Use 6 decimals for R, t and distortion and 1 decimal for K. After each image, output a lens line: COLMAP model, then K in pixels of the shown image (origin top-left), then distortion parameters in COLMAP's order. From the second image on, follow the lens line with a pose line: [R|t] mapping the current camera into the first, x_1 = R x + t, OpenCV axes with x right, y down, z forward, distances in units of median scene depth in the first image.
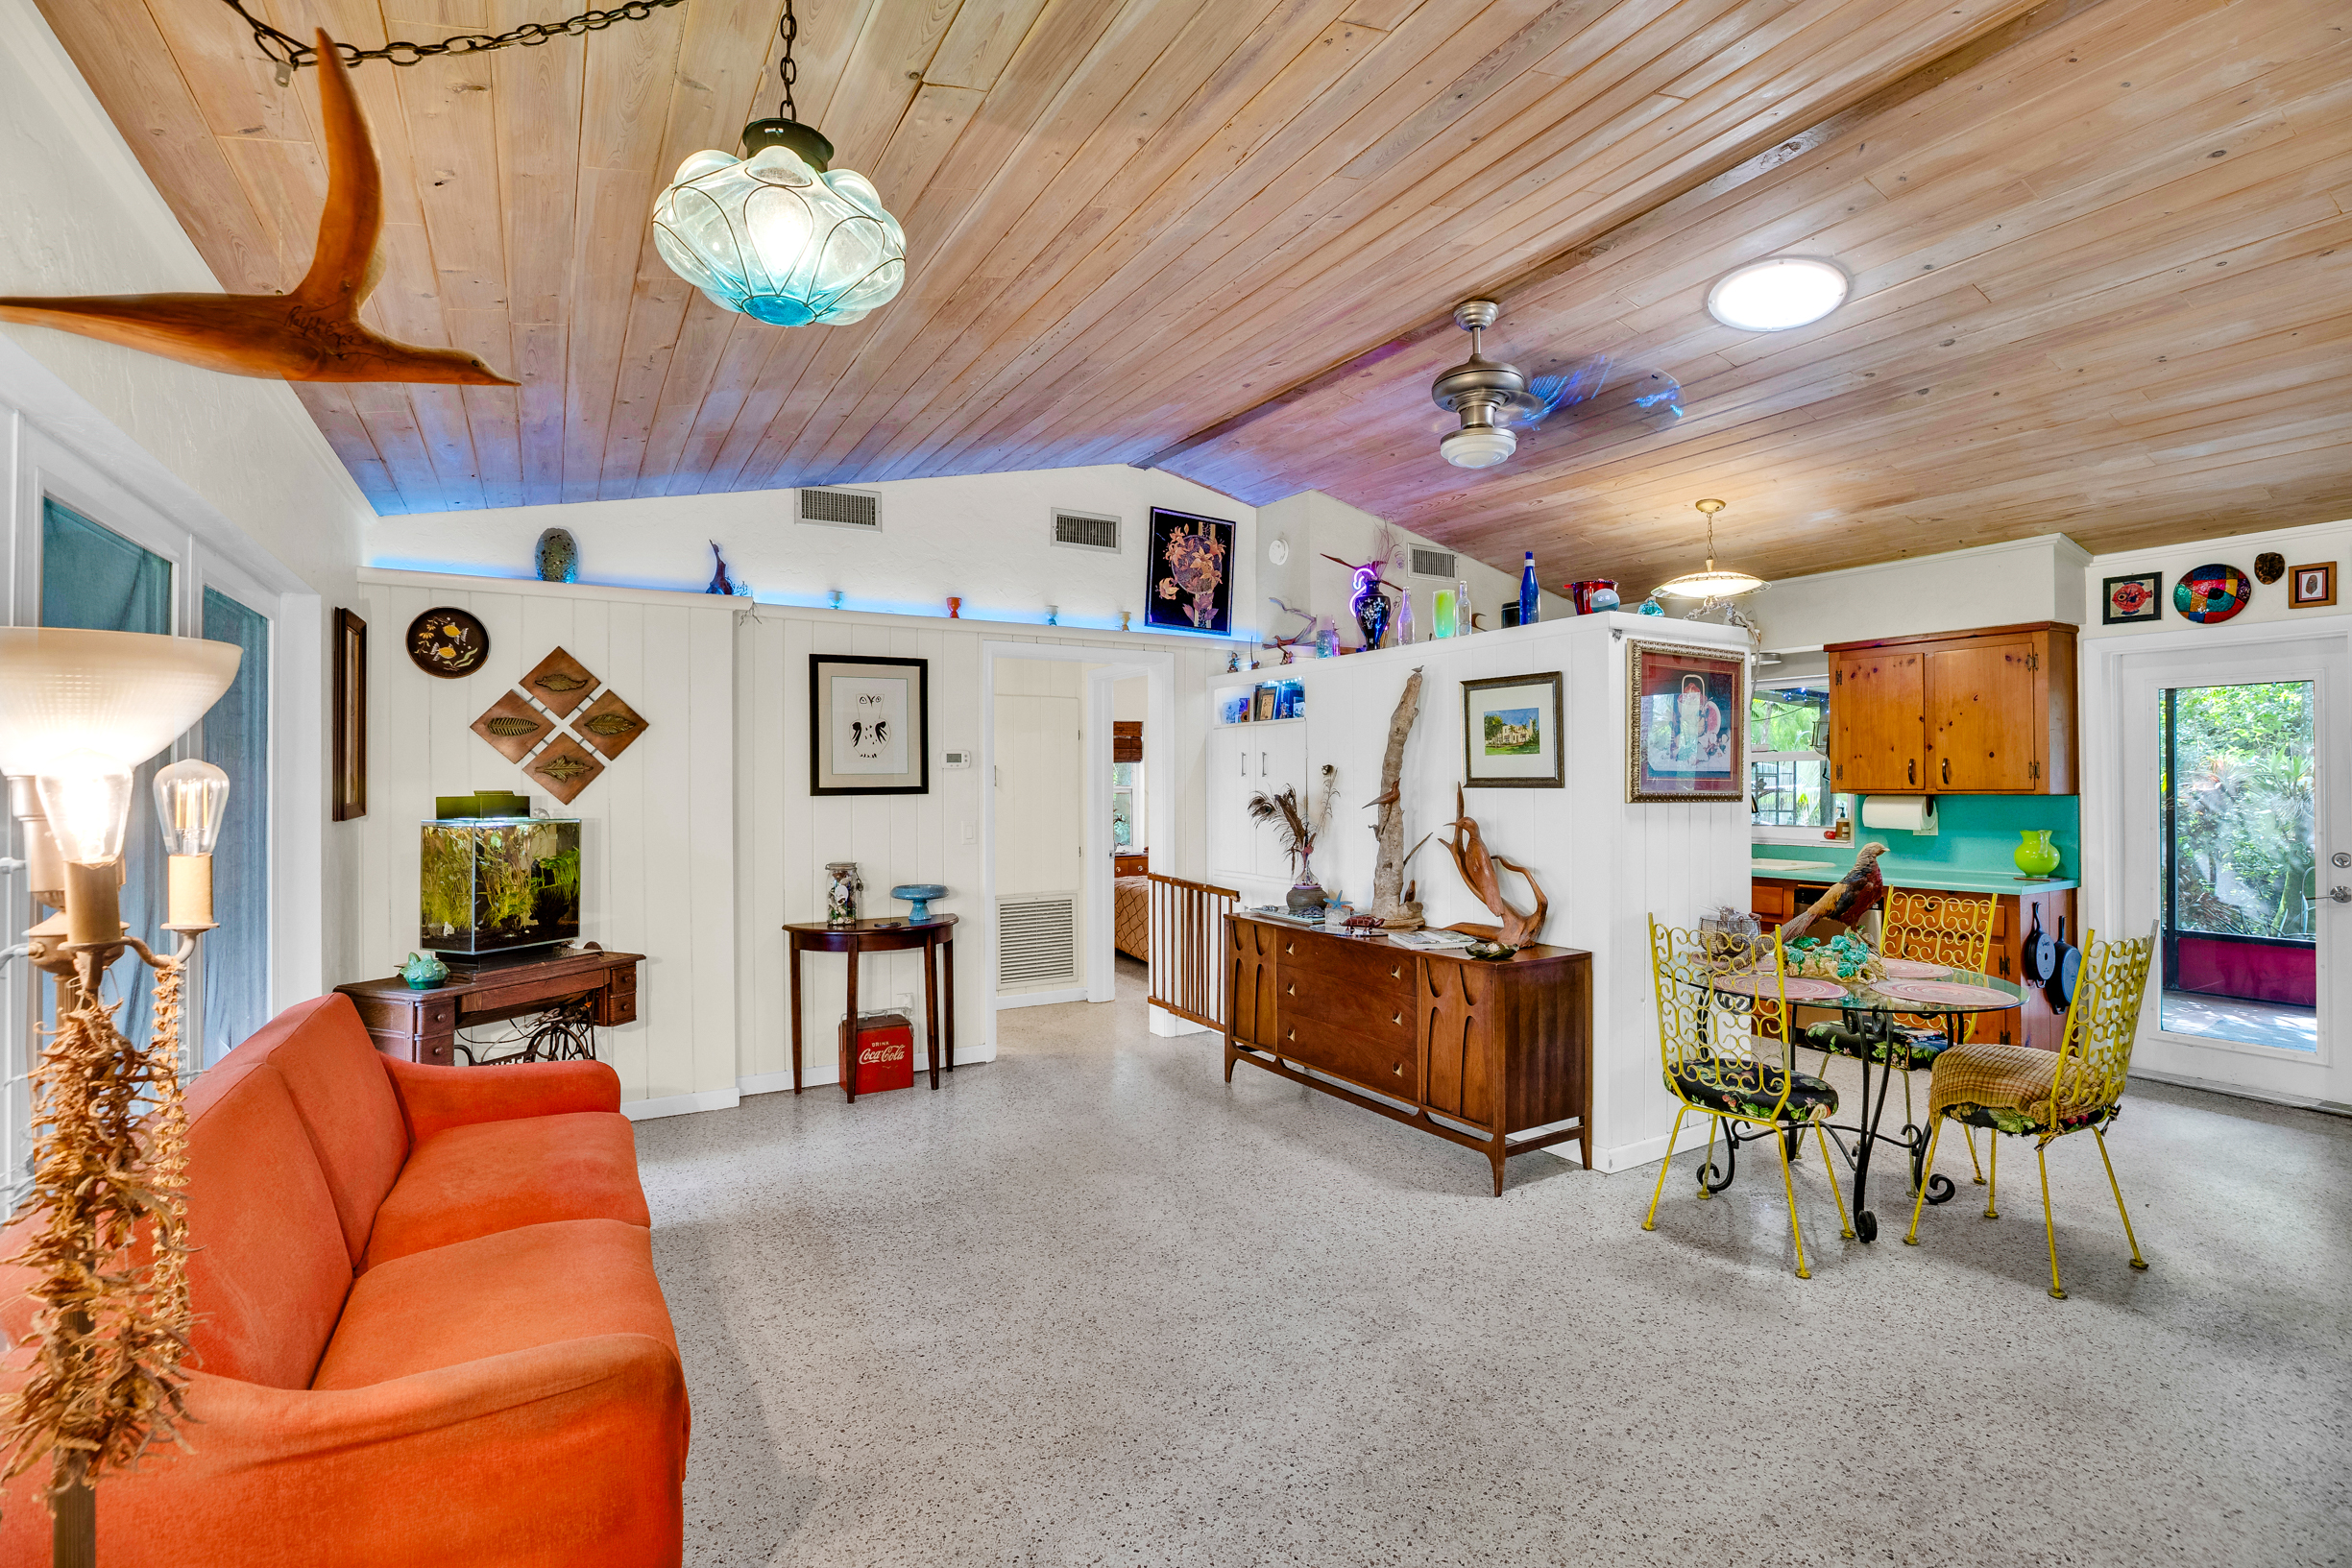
lens RADIAL K [[1080.9, 0, 1187.3], [0, 1080.9, 777.2], [0, 0, 1]] dist [-0.046124, 0.013979]
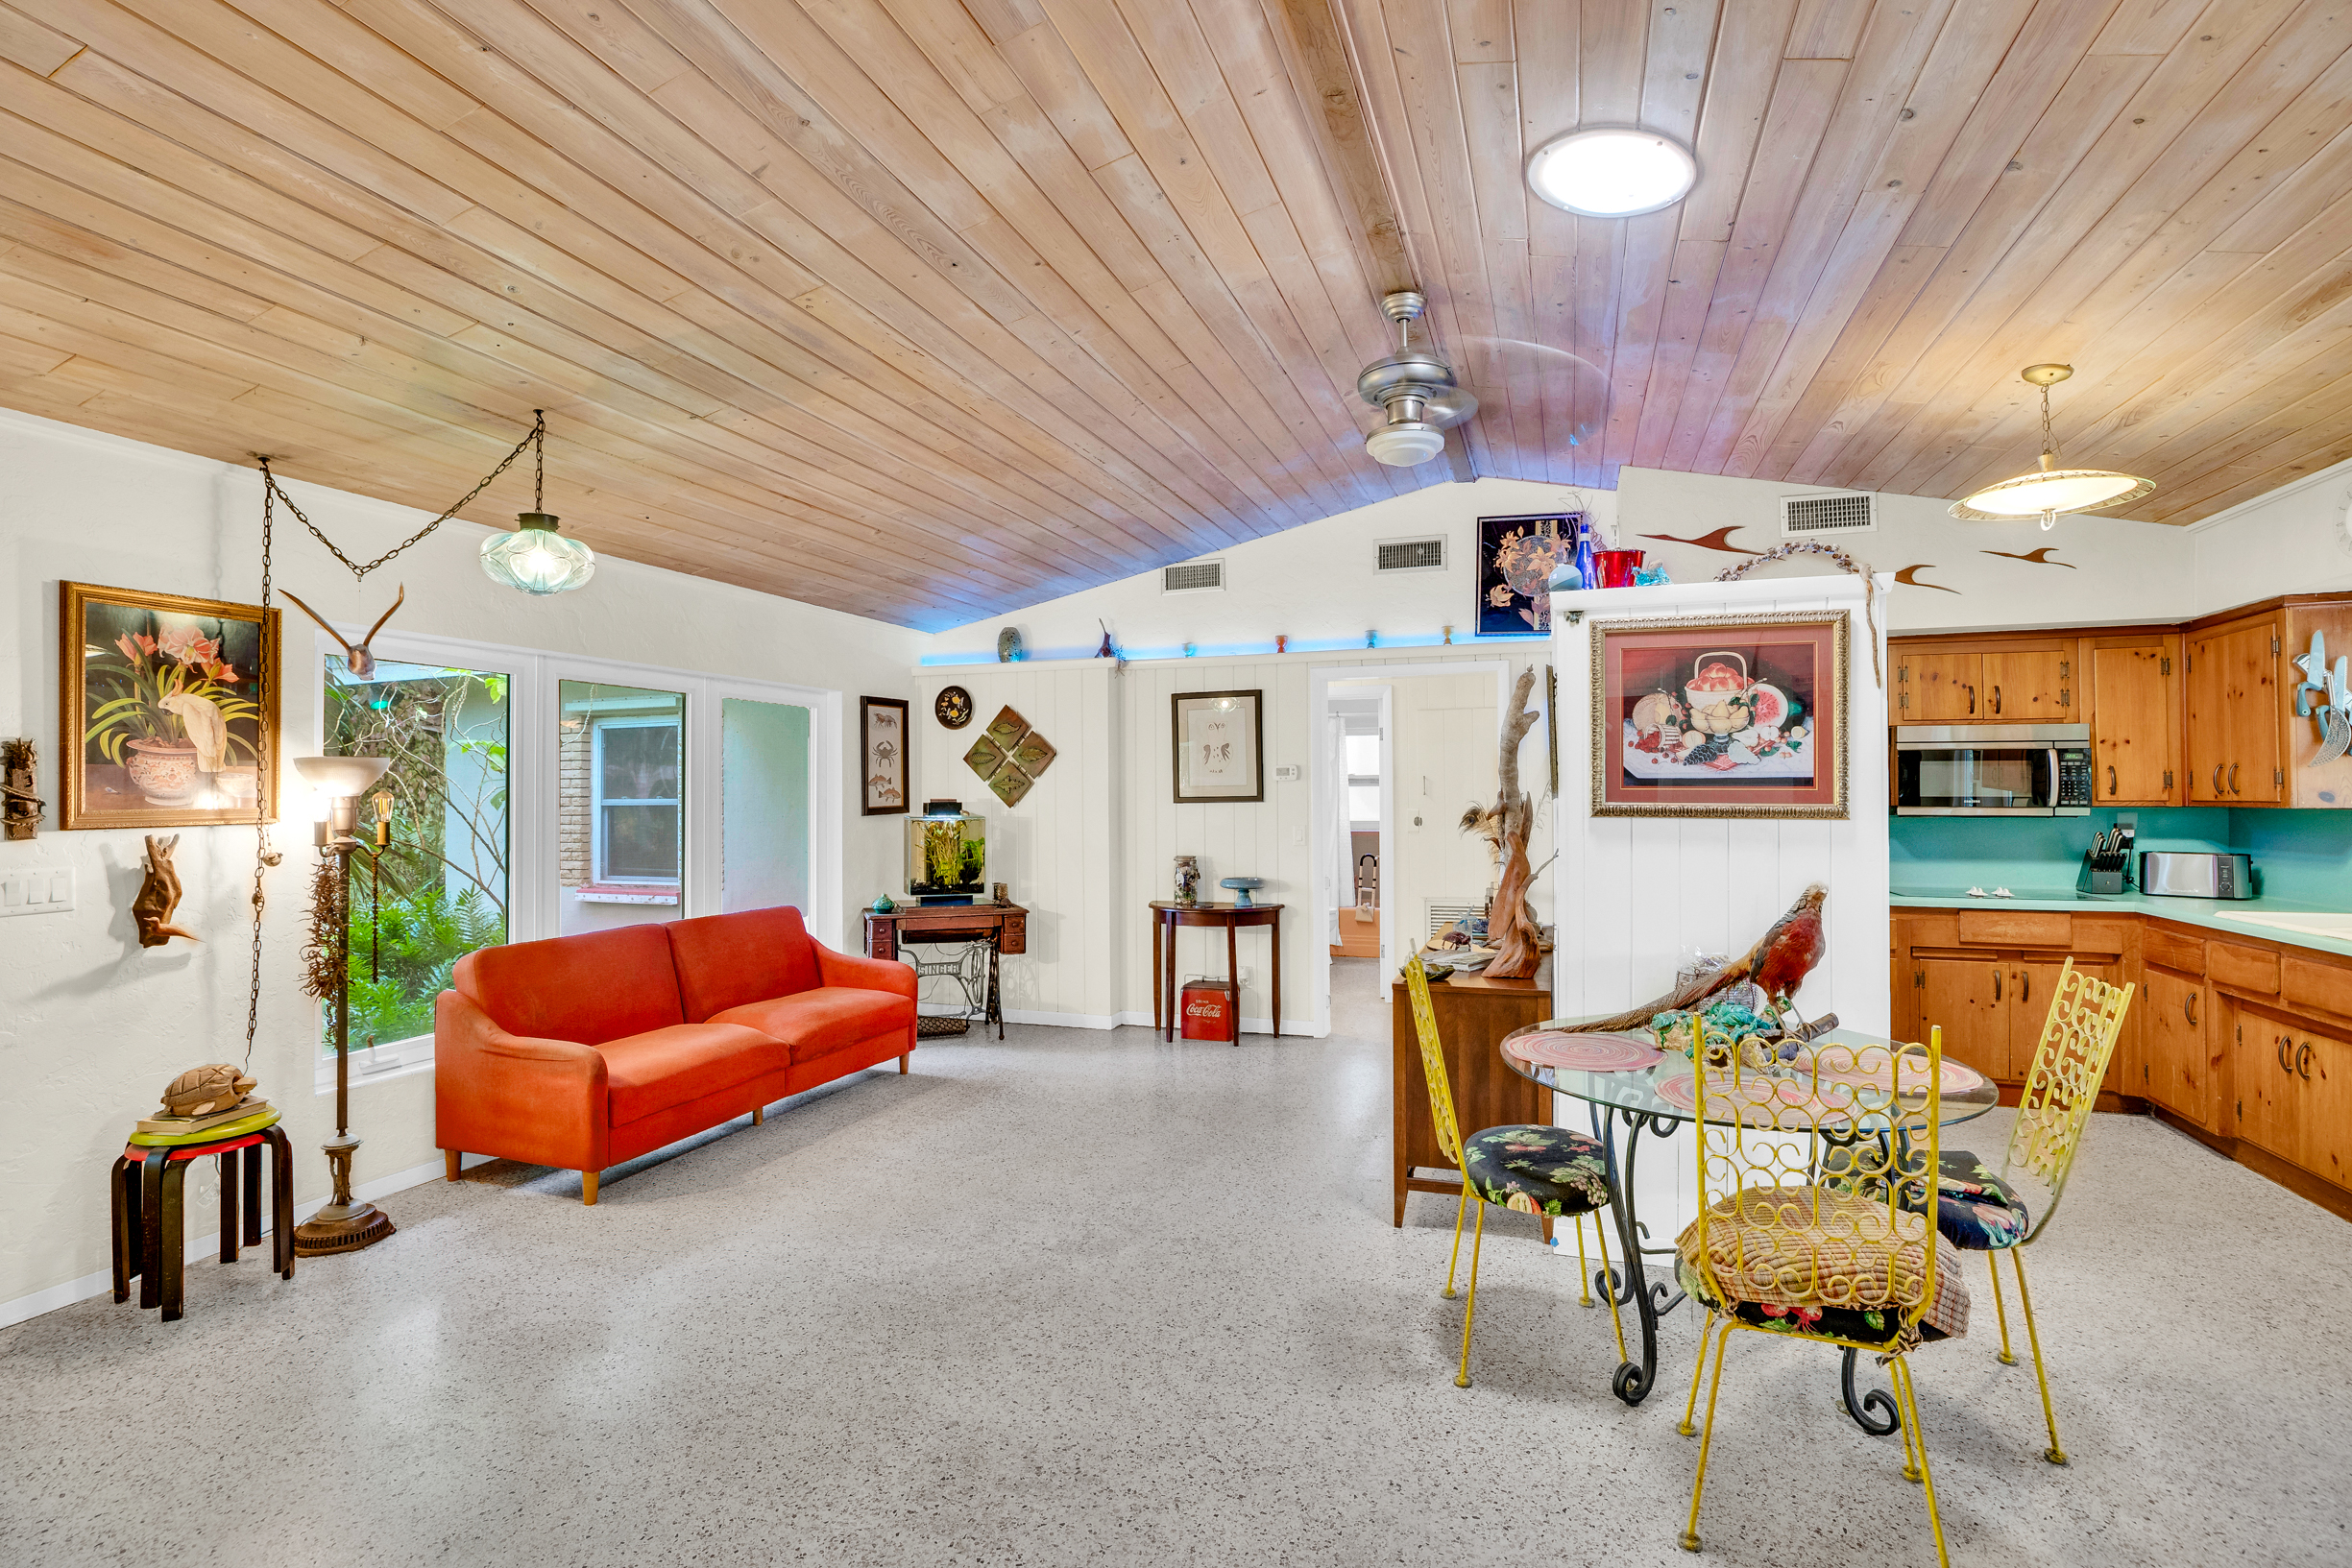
lens RADIAL K [[1080.9, 0, 1187.6], [0, 1080.9, 776.8], [0, 0, 1]] dist [-0.046124, 0.013979]
pose [[0.642593, -0.012599, -0.766104, 0.754881], [0.007685, 0.999920, -0.009998, -0.001749], [0.766169, 0.000537, 0.642639, 0.201049]]
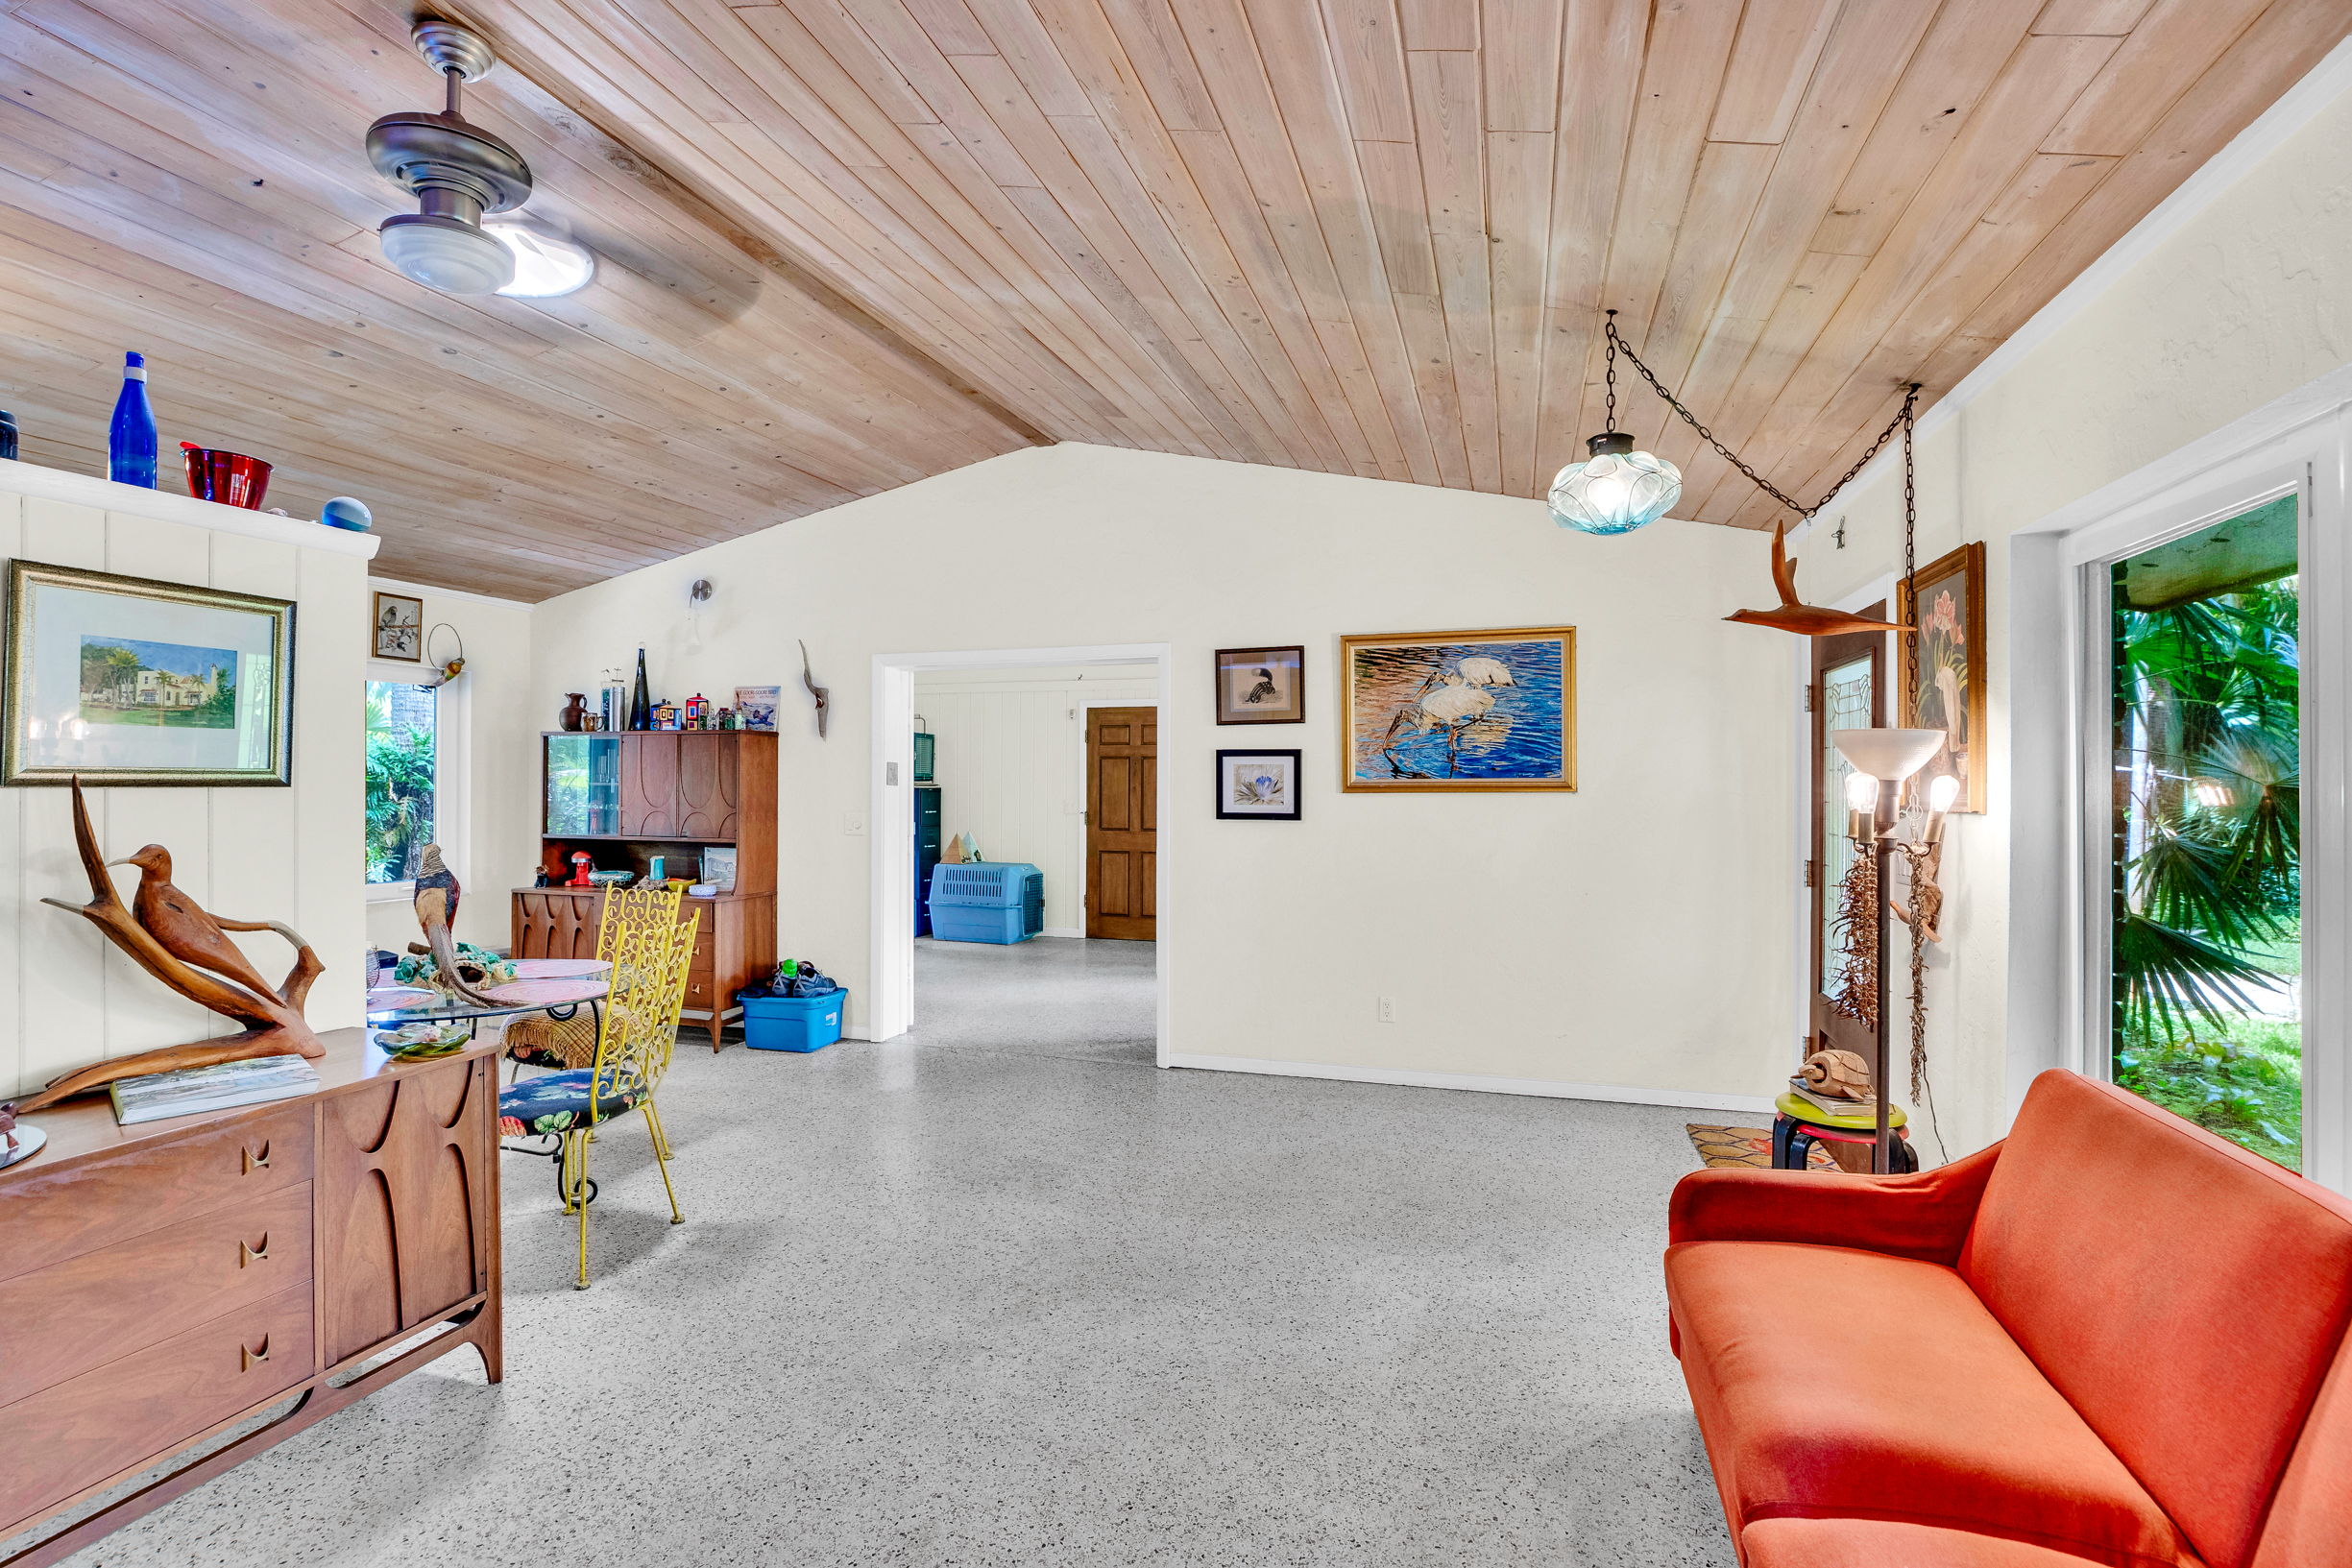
lens RADIAL K [[1080.9, 0, 1188.0], [0, 1080.9, 777.9], [0, 0, 1]] dist [-0.046124, 0.013979]
pose [[-0.673309, 0.002709, 0.739357, -0.423241], [-0.006032, 0.999940, -0.009156, 0.006651], [-0.739337, -0.010625, -0.673252, 0.940855]]
